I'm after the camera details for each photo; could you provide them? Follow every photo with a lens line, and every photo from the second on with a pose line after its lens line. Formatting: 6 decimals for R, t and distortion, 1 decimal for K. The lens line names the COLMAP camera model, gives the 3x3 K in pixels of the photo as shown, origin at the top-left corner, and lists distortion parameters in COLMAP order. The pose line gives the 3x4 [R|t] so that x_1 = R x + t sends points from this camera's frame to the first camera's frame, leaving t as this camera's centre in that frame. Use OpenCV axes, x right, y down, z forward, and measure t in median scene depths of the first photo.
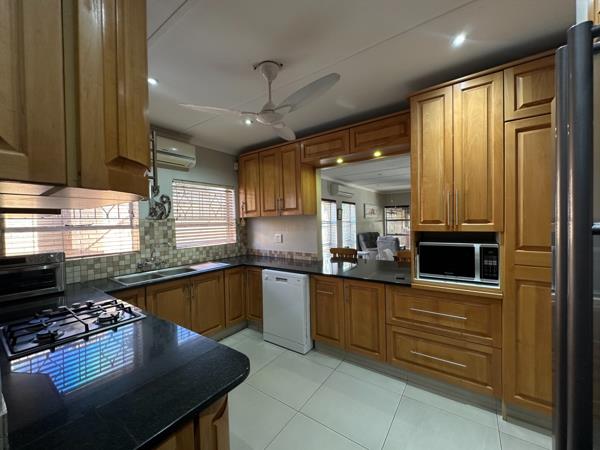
lens RADIAL K [[239.2, 0, 303.2], [0, 239.2, 225.5], [0, 0, 1]] dist [0.000510, -0.000246]
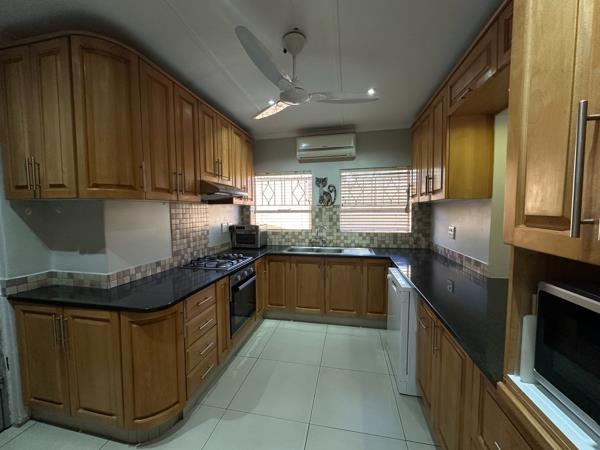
lens RADIAL K [[239.2, 0, 299.8], [0, 239.2, 224.0], [0, 0, 1]] dist [0.000510, -0.000246]
pose [[0.386957, 0.071002, -0.919360, 0.446023], [-0.015644, 0.997393, 0.070444, -0.015942], [0.921965, -0.012877, 0.387059, 0.393404]]
